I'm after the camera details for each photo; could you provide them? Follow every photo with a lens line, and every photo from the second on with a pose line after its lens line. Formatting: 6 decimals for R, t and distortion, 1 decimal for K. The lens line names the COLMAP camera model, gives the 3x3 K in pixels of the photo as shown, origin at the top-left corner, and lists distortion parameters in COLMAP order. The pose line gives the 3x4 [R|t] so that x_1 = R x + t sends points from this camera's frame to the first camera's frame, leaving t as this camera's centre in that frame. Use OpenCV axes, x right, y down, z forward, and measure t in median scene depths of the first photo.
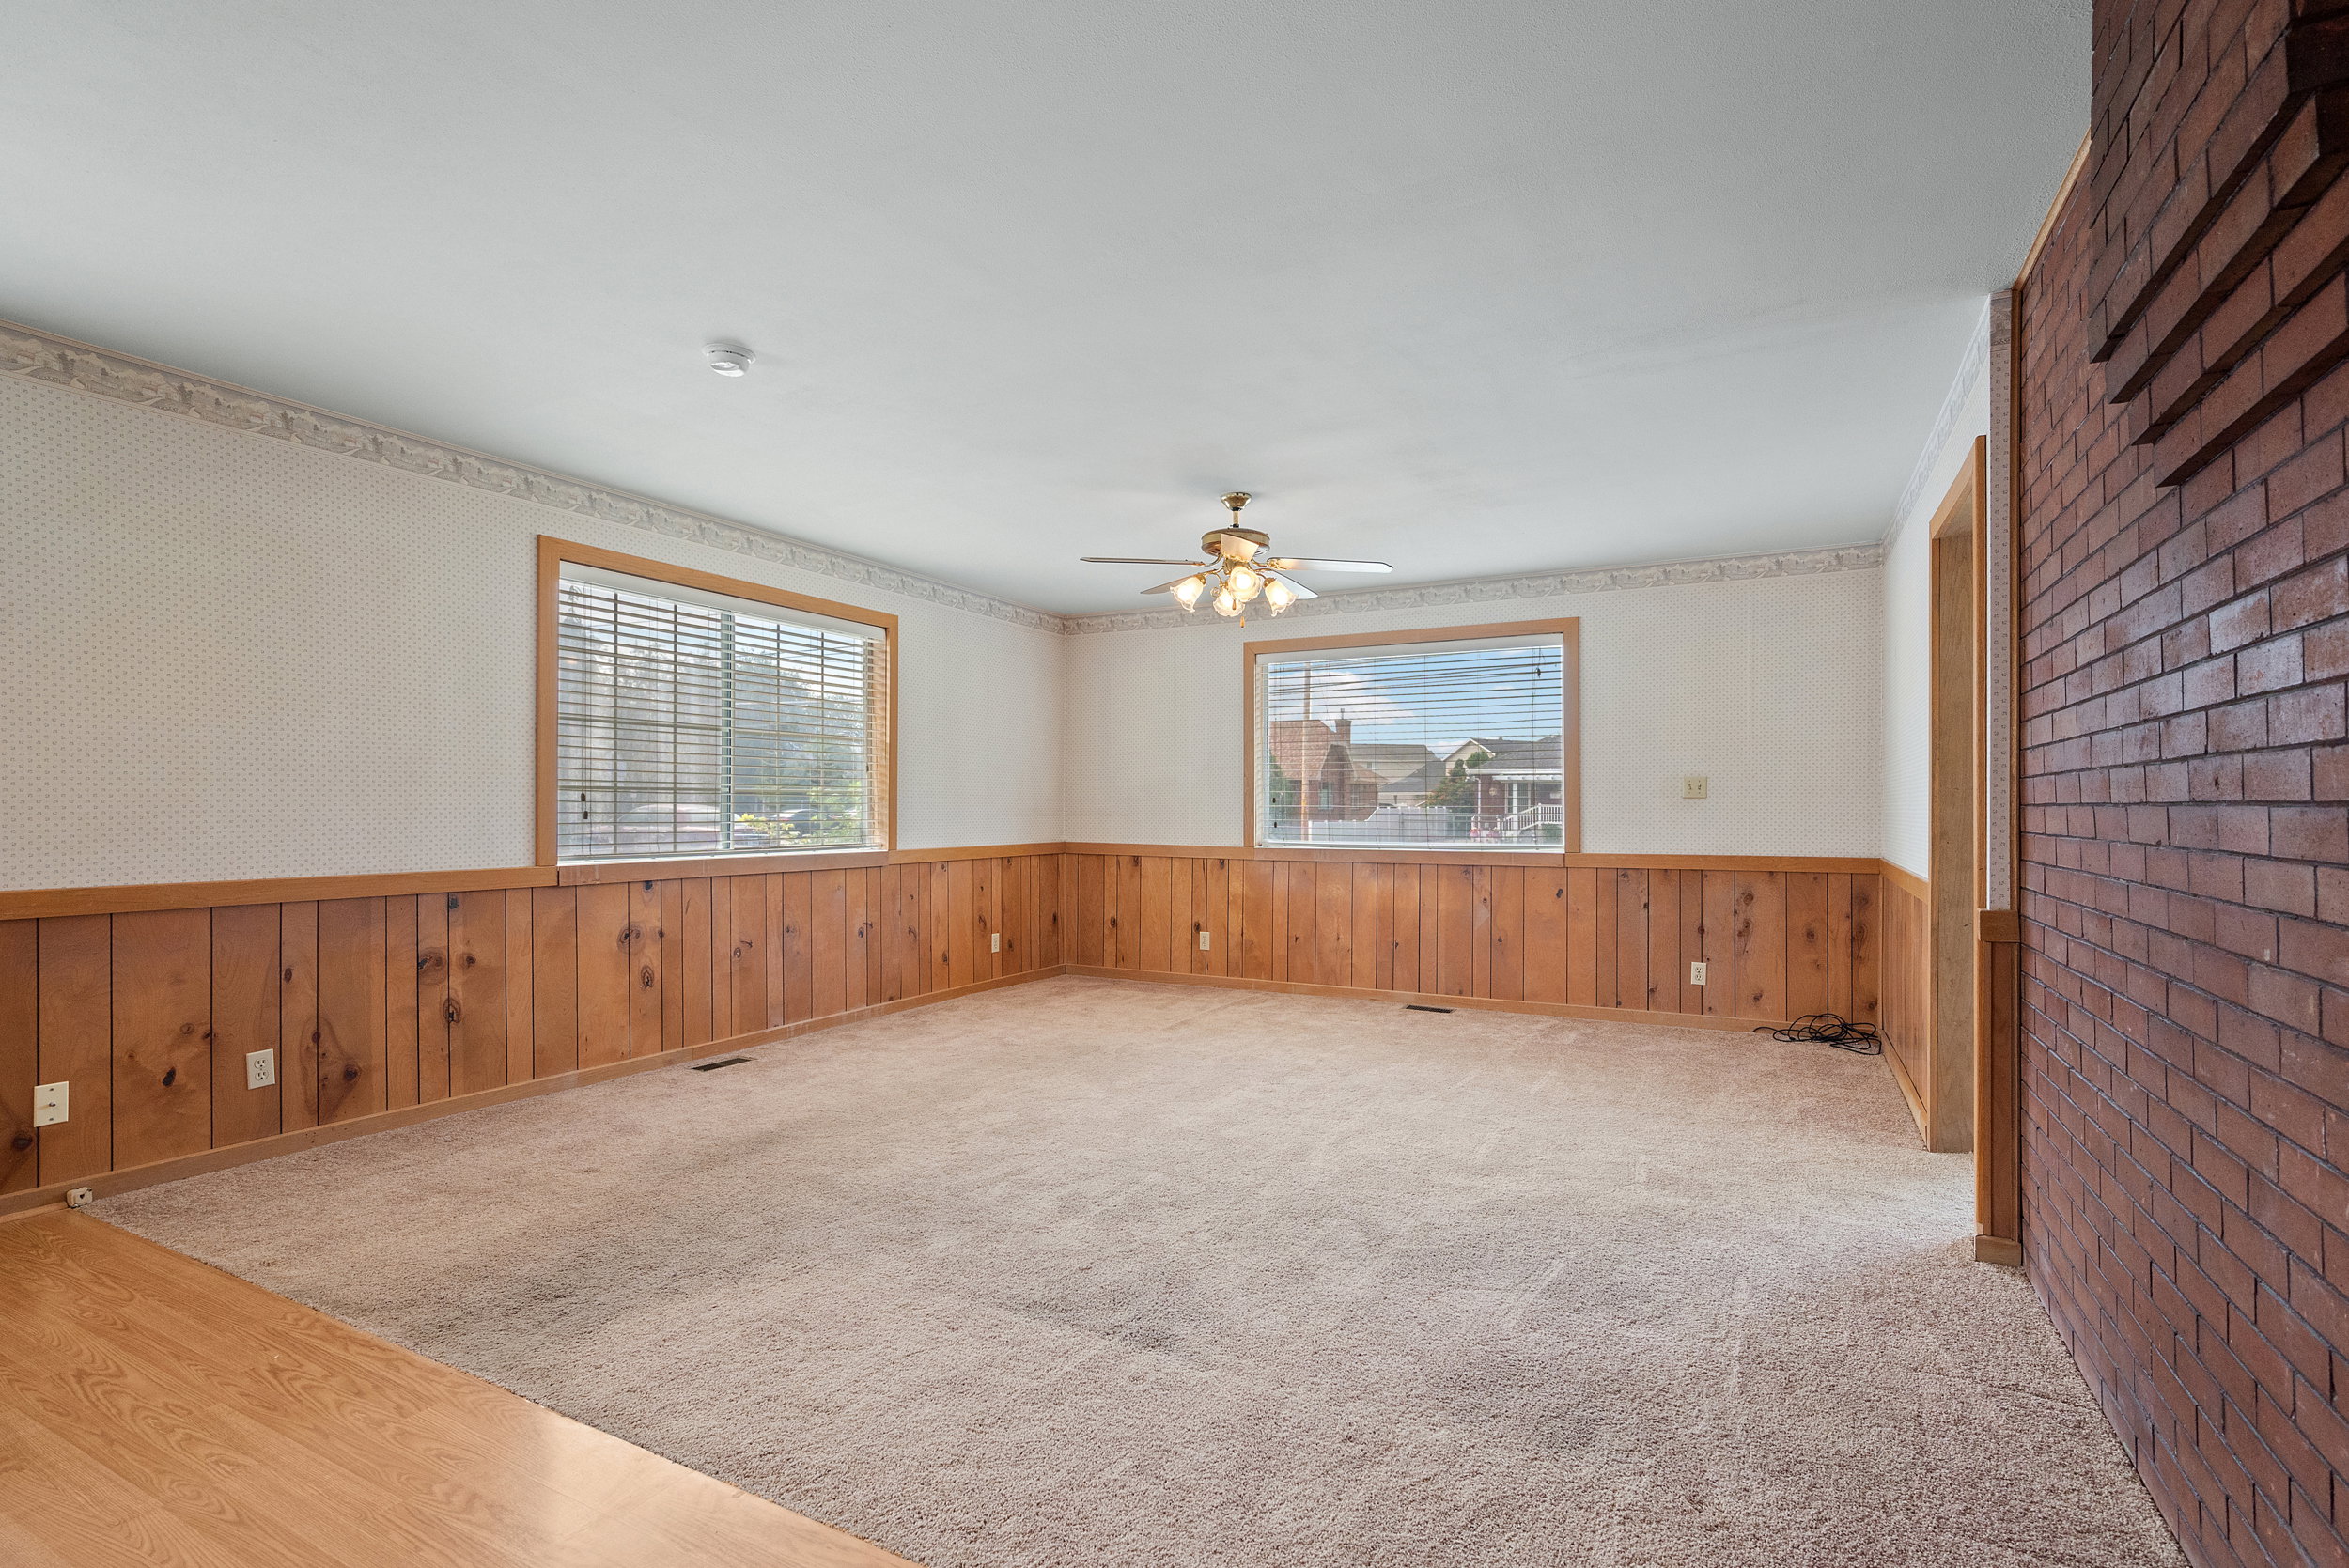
lens RADIAL K [[1098.3, 0, 1192.0], [0, 1098.3, 801.3], [0, 0, 1]] dist [0.003684, -0.000360]
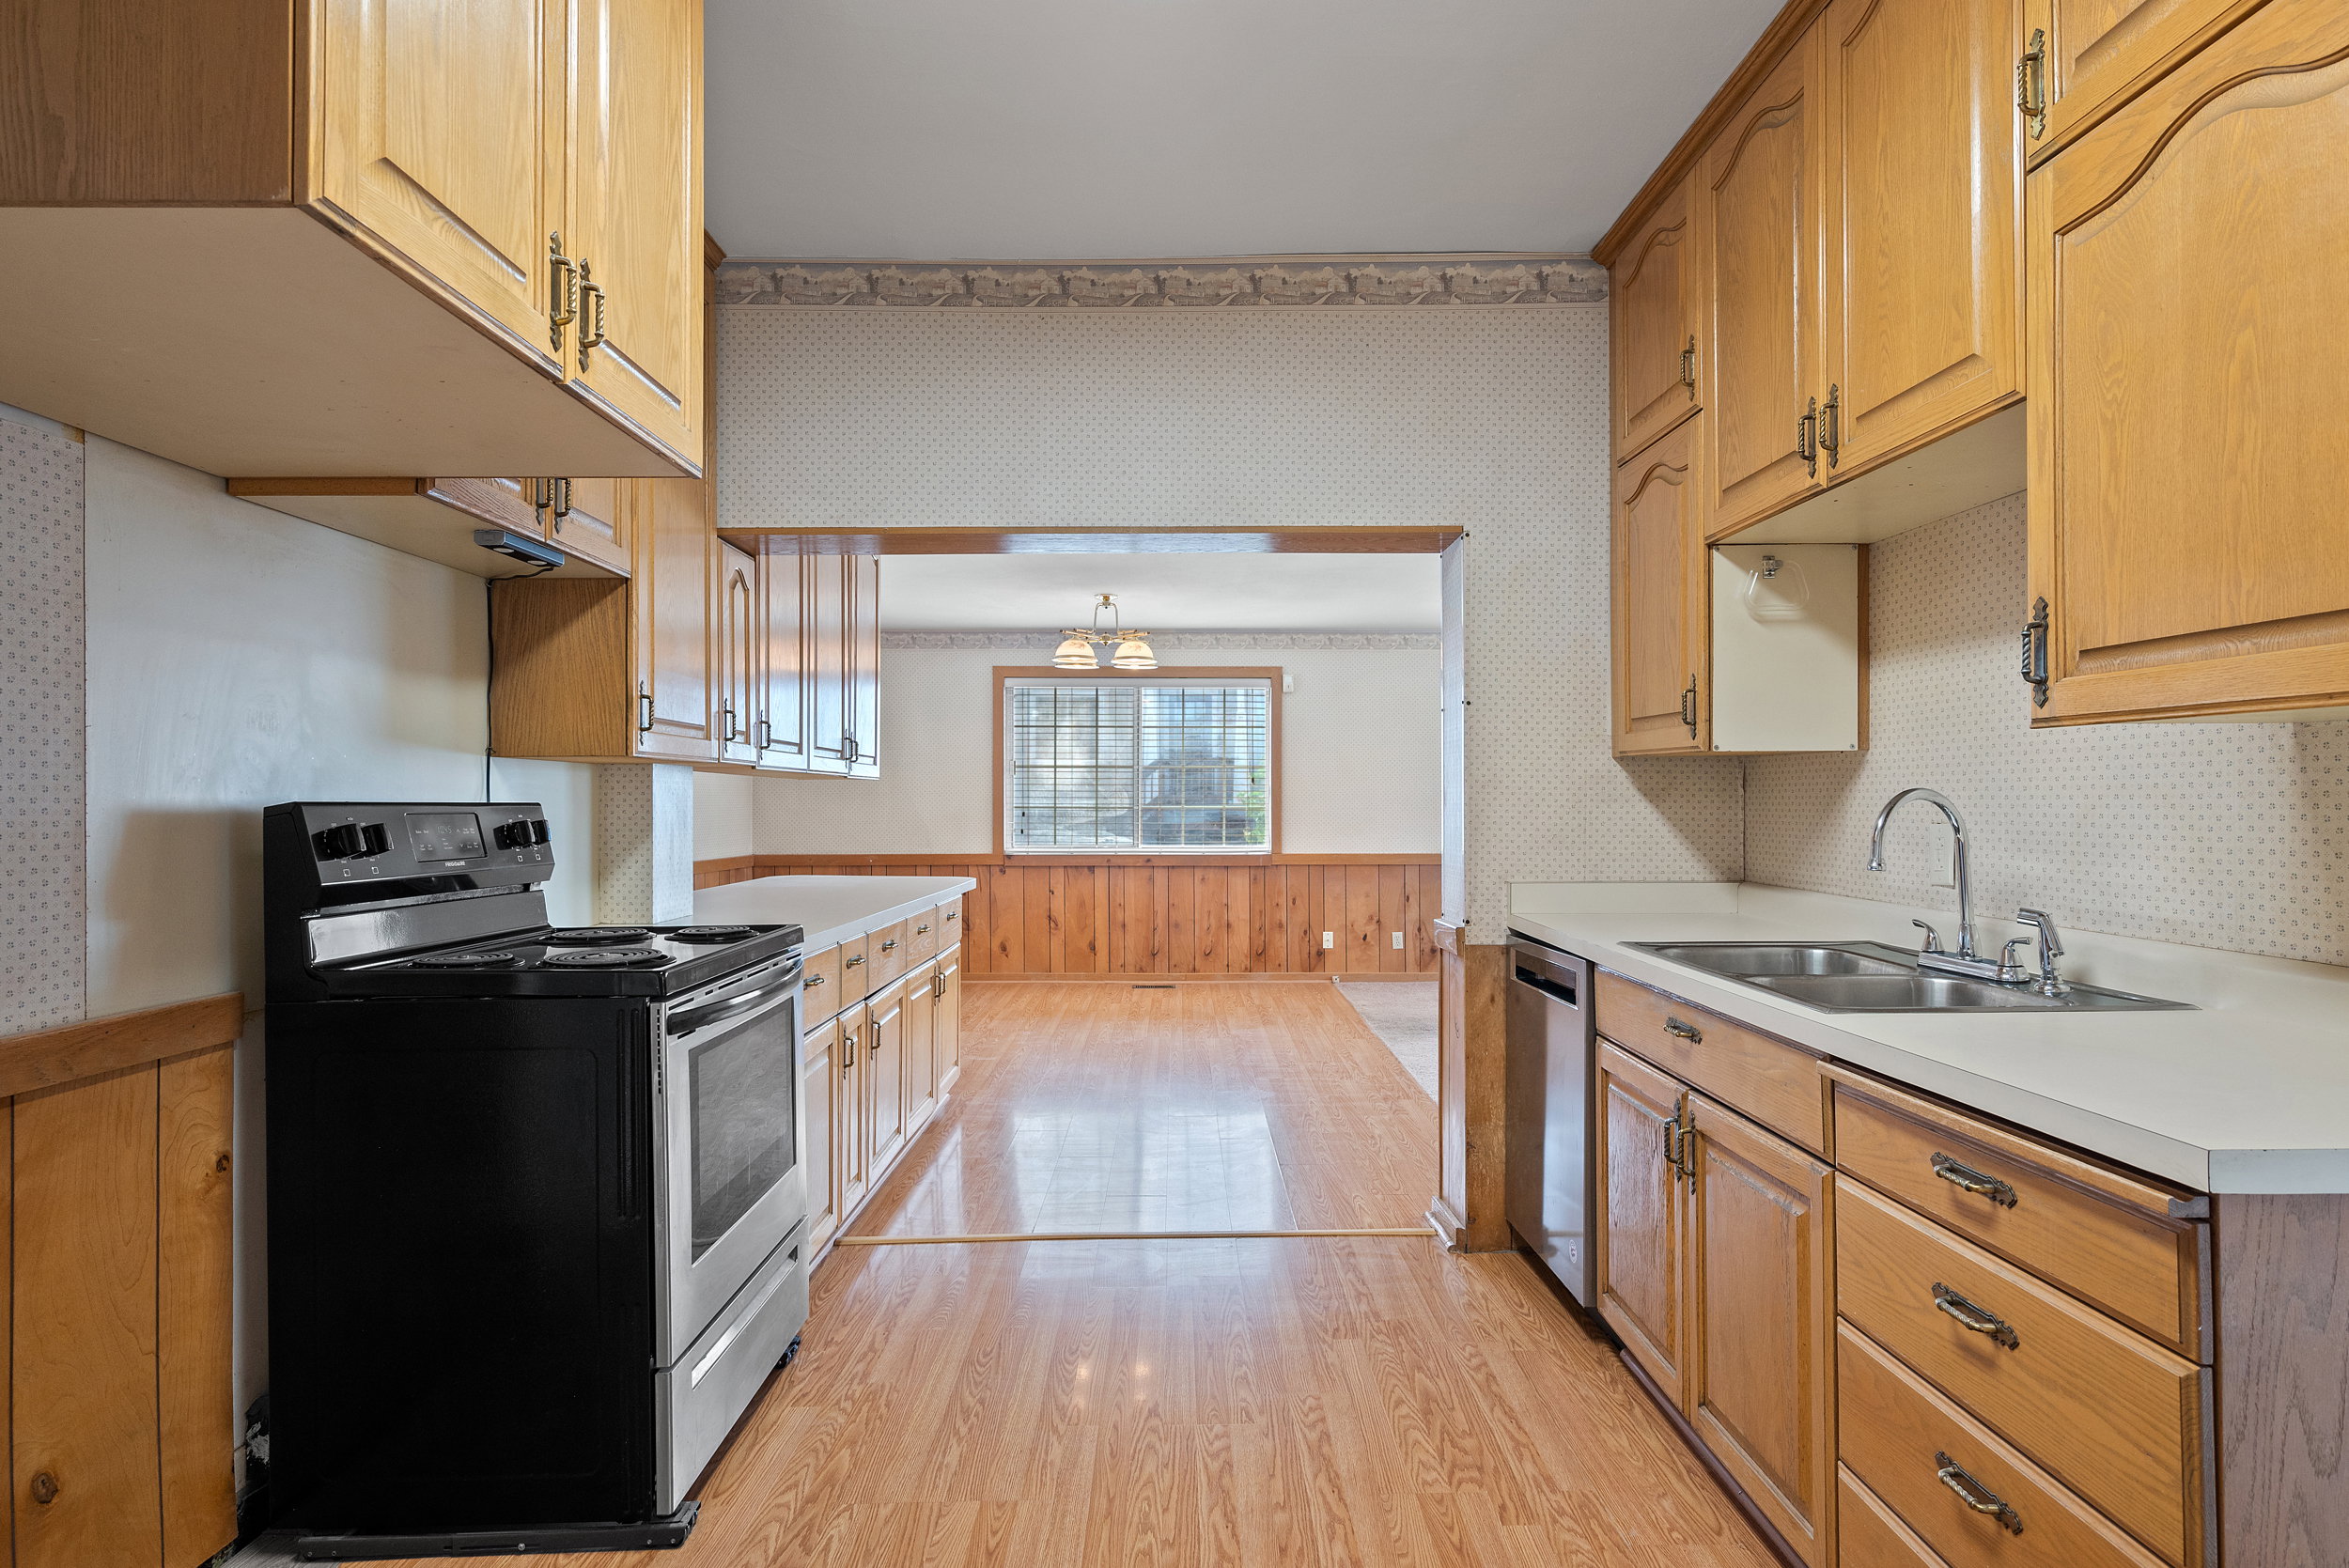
lens RADIAL K [[1205.6, 0, 1185.6], [0, 1205.6, 786.6], [0, 0, 1]] dist [-0.001769, 0.000102]
pose [[0.468491, -0.017681, -0.883291, 0.814819], [0.006758, 0.999842, -0.016430, -0.019504], [0.883443, 0.001728, 0.468536, -0.373084]]
